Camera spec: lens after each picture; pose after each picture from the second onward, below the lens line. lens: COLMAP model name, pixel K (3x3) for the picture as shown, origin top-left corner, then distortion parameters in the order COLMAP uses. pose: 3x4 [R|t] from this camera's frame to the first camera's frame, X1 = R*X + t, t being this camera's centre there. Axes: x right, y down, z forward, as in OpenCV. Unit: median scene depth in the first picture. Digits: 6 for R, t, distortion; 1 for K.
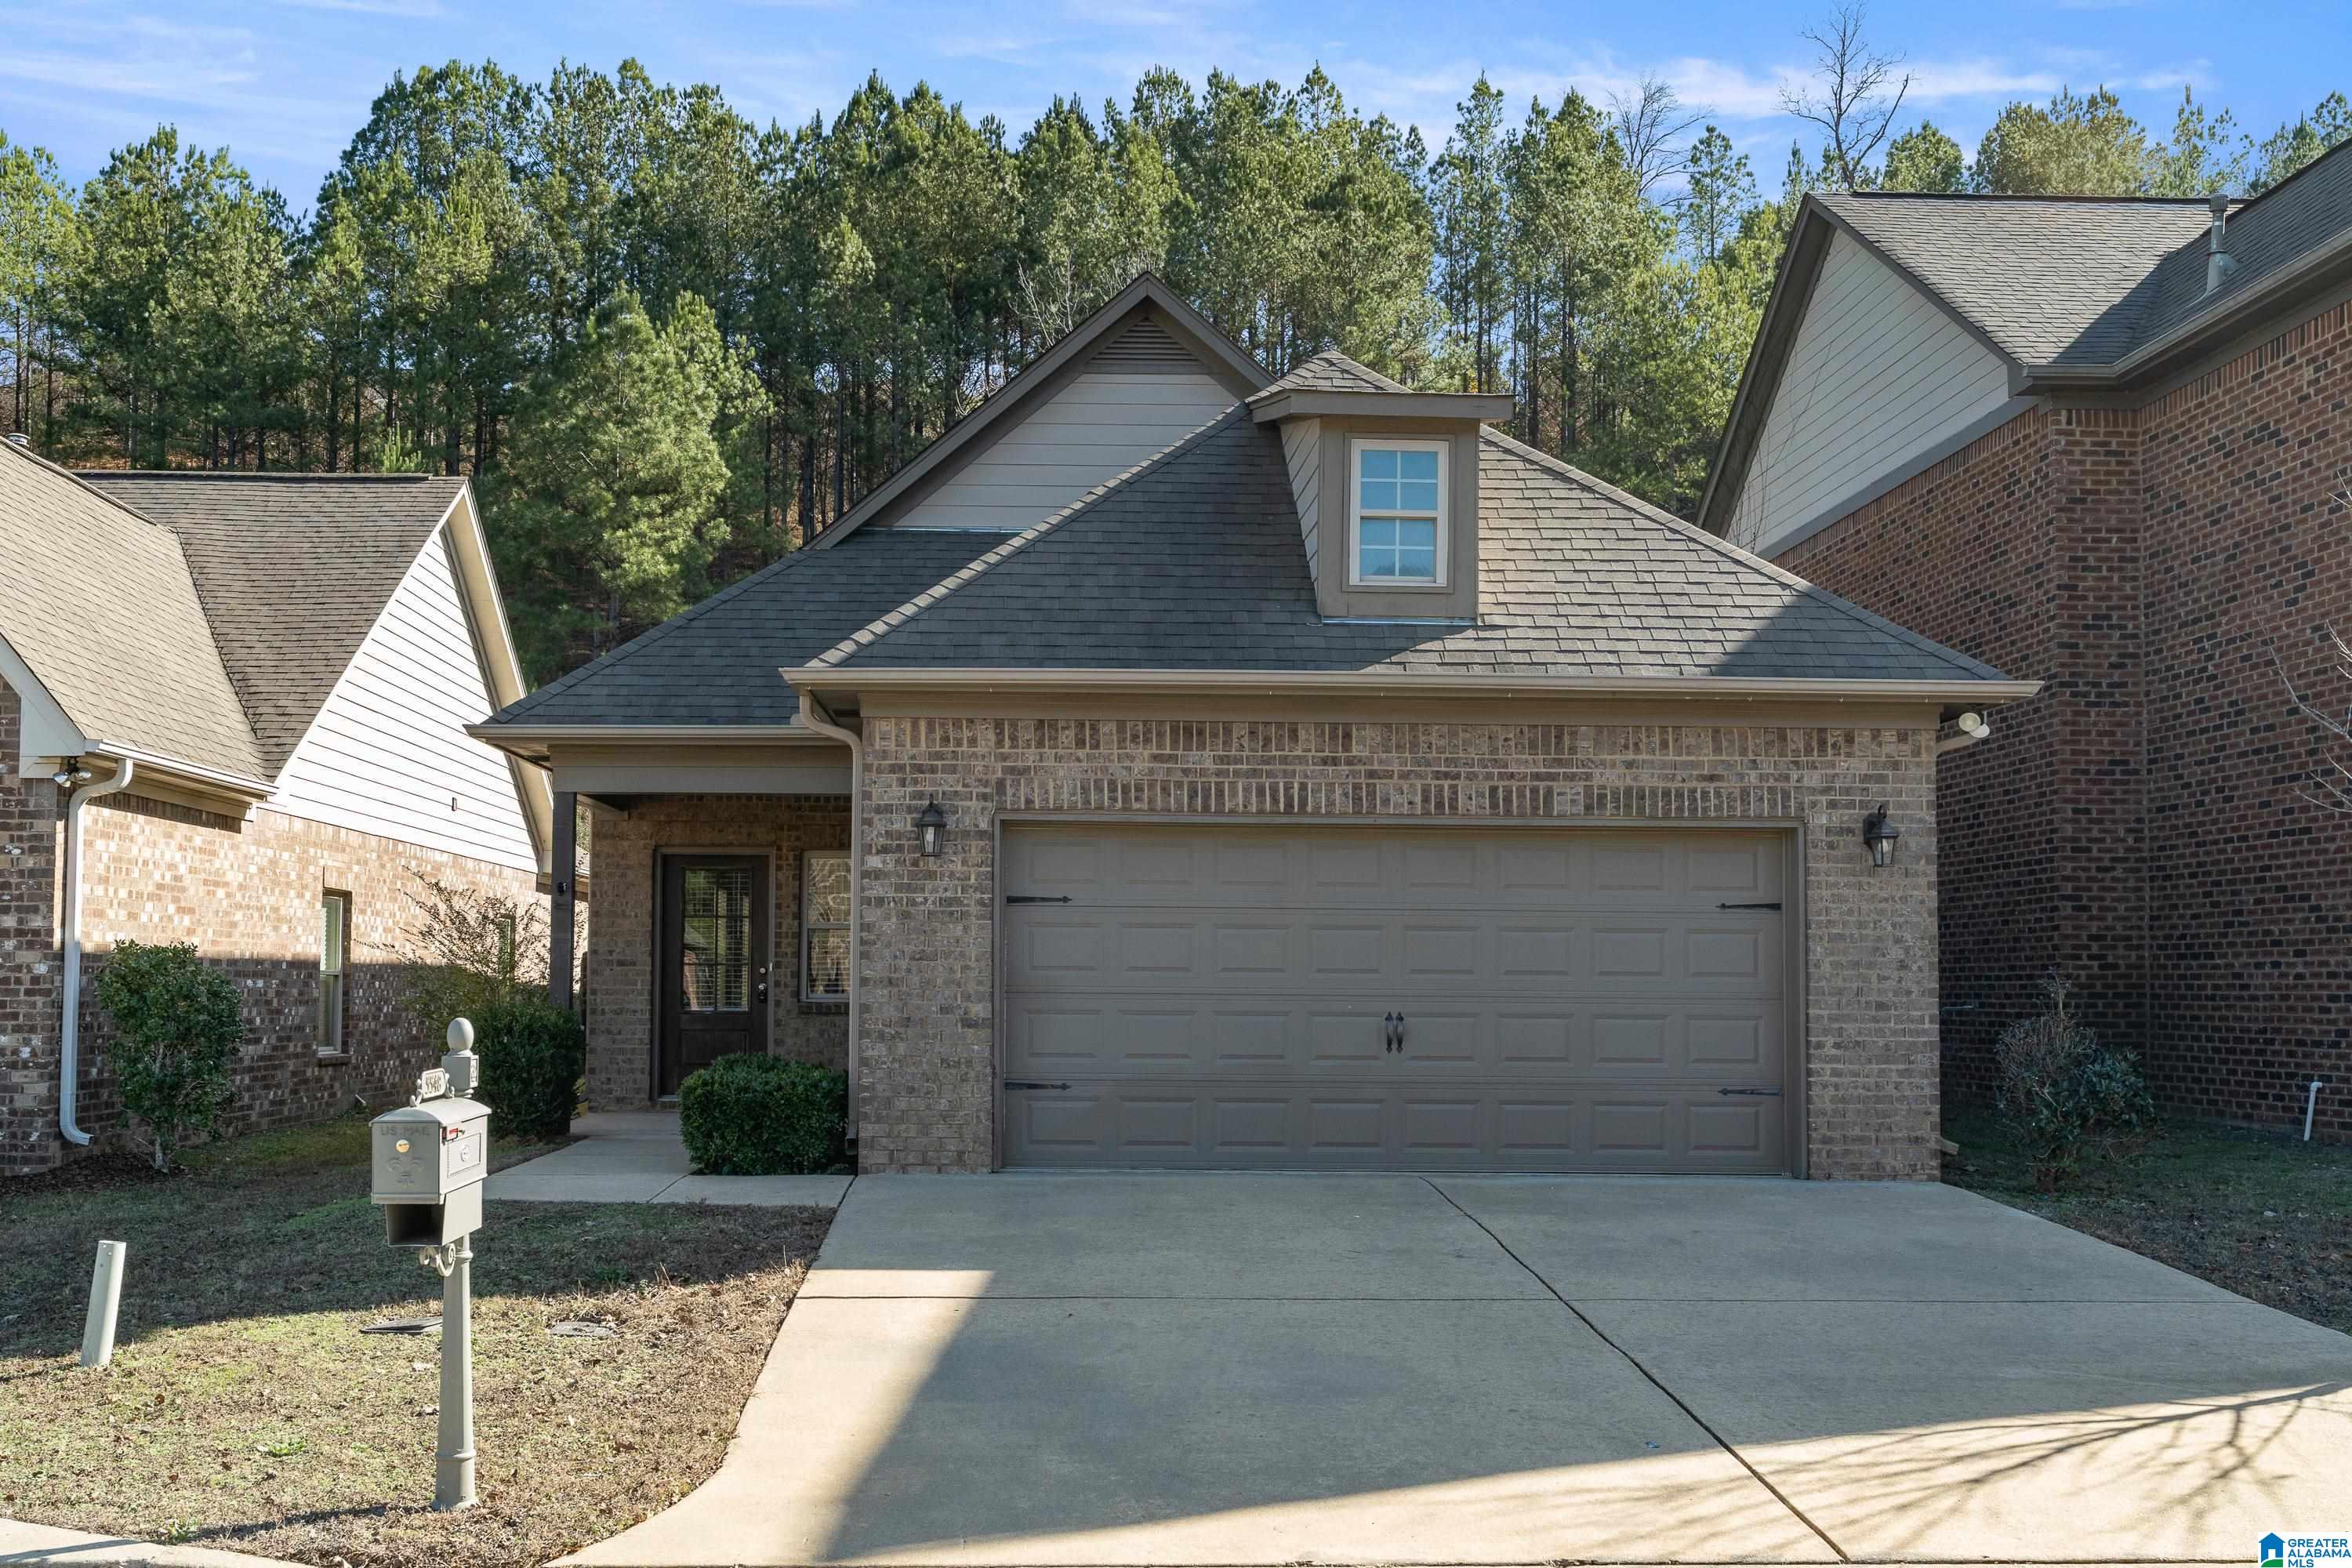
lens RADIAL K [[2173.6, 0, 1176.0], [0, 2173.6, 784.0], [0, 0, 1]] dist [0.001132, -0.009247]
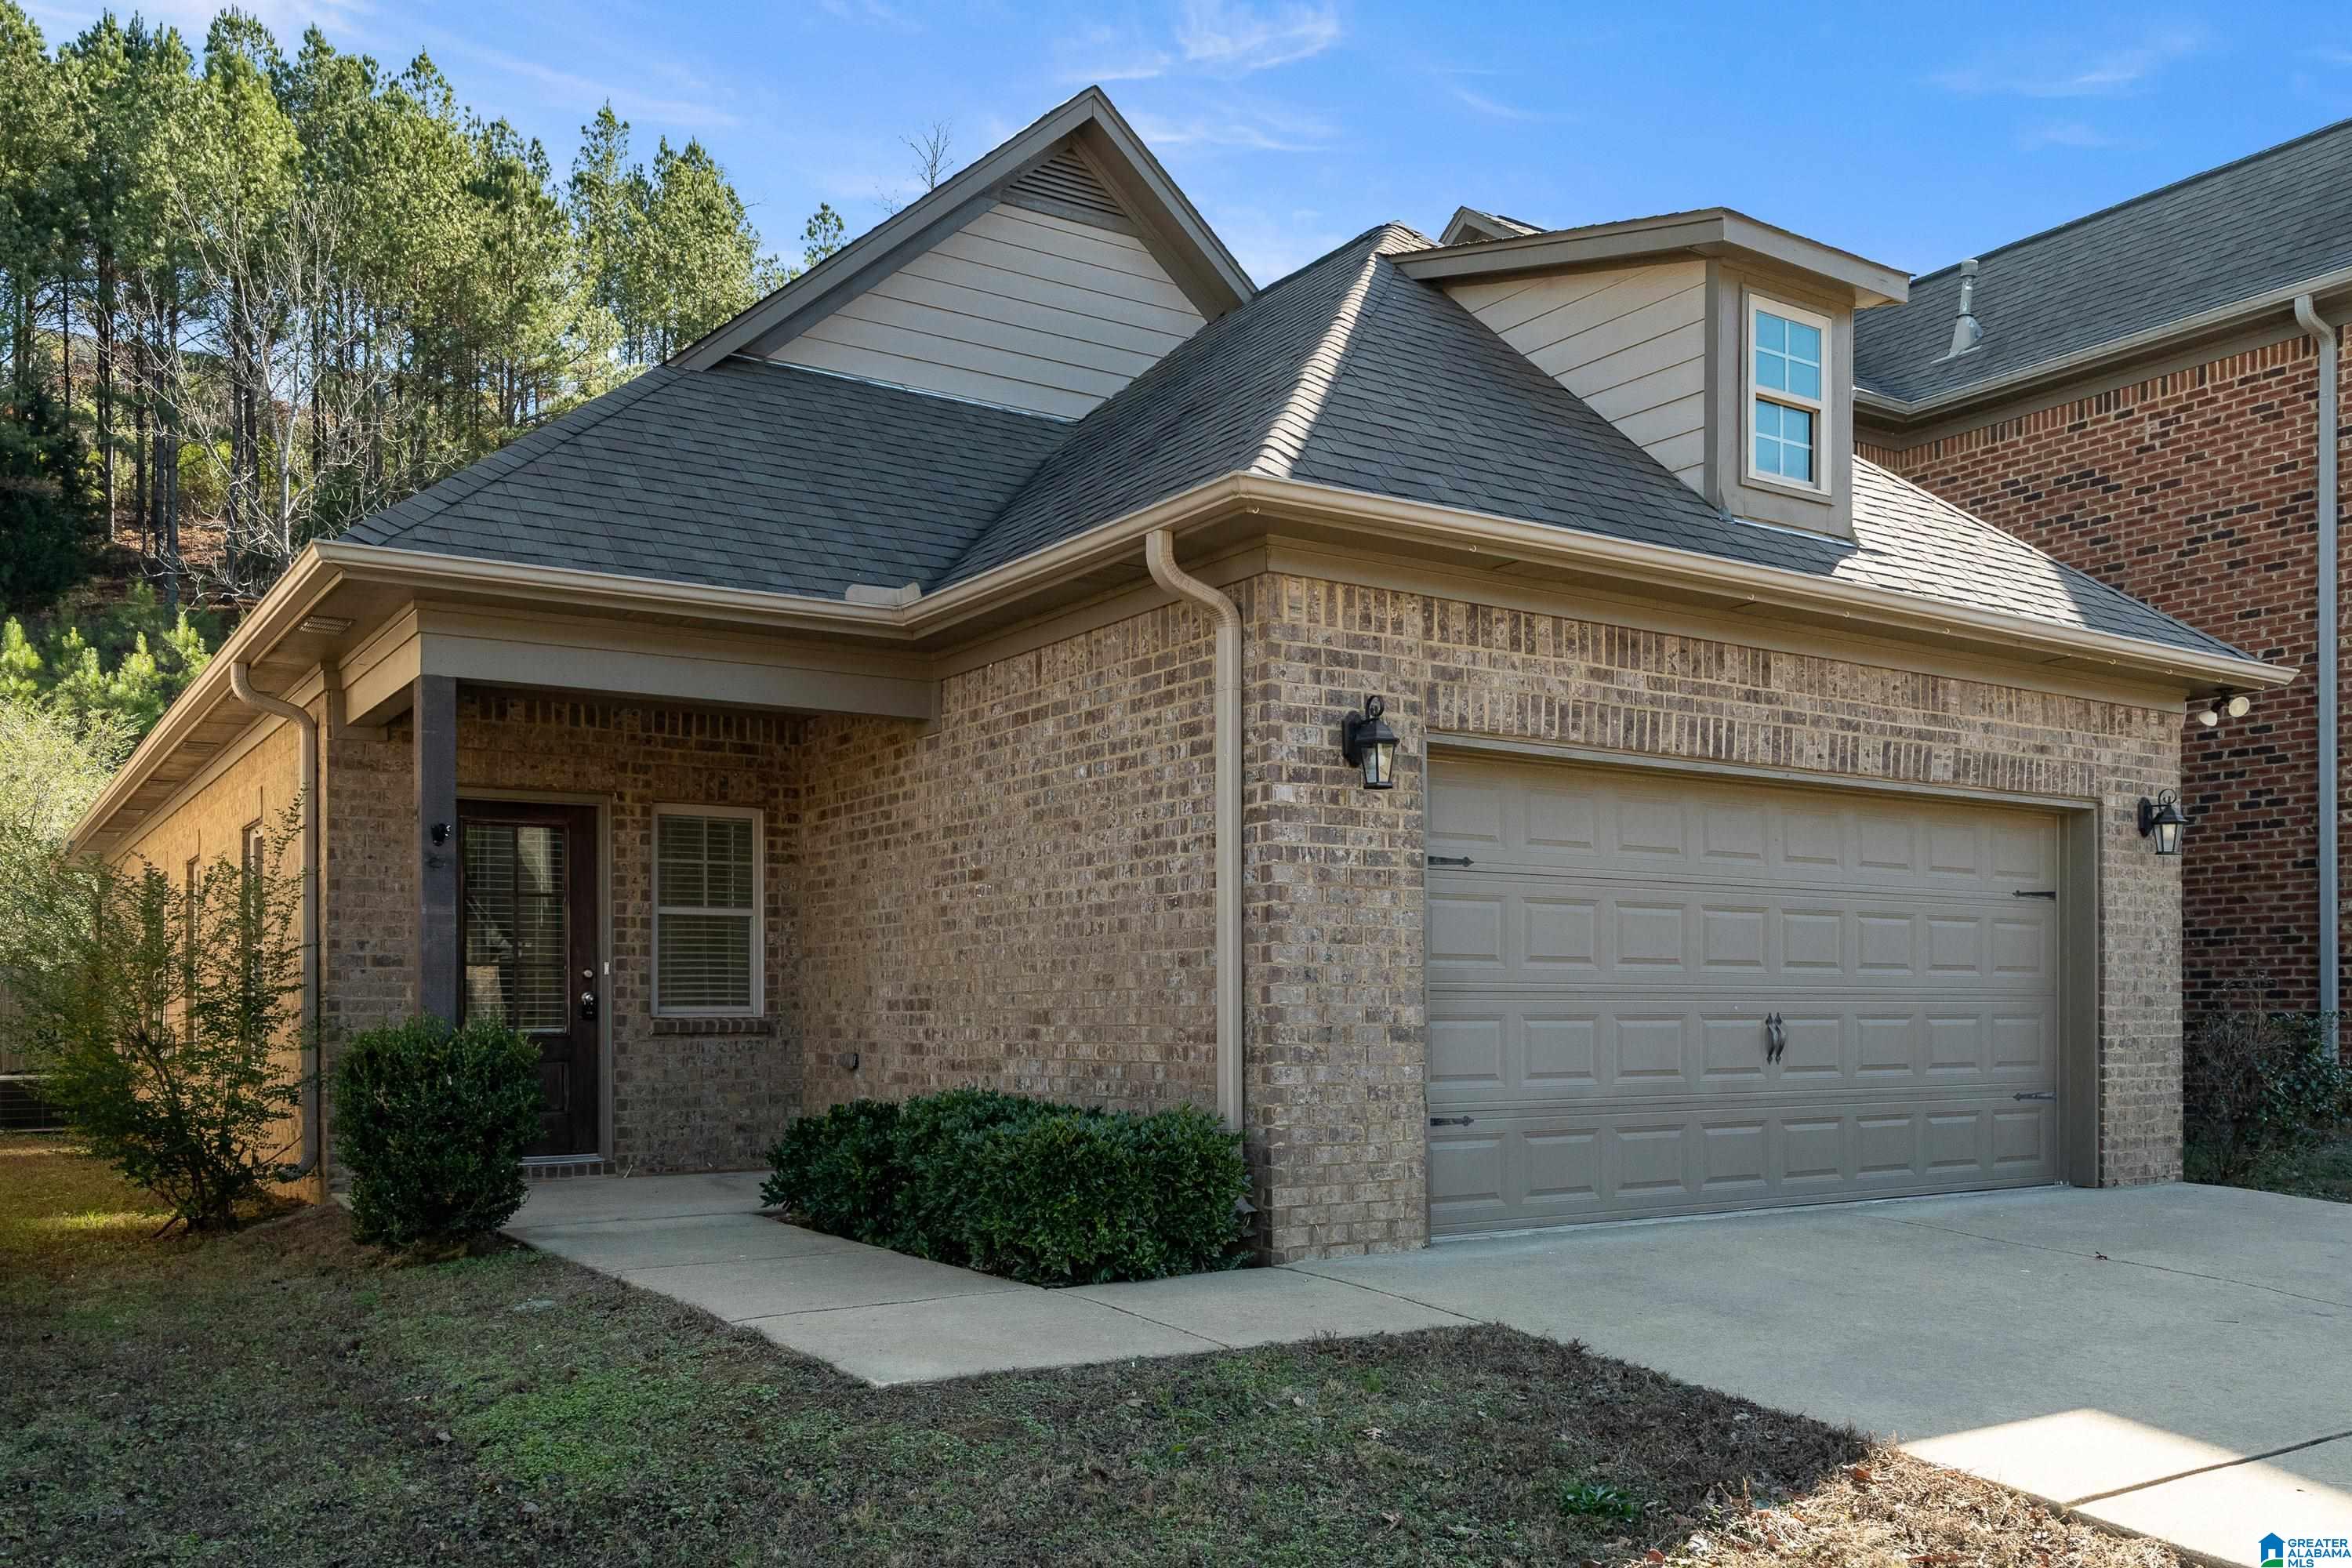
lens RADIAL K [[1885.4, 0, 1175.9], [0, 1885.4, 943.6], [0, 0, 1]] dist [-0.006278, 0.007673]
pose [[0.845826, 0.010007, 0.533365, -0.469411], [-0.039145, 0.998293, 0.043346, 0.057535], [-0.532021, -0.057542, 0.844774, 0.529175]]
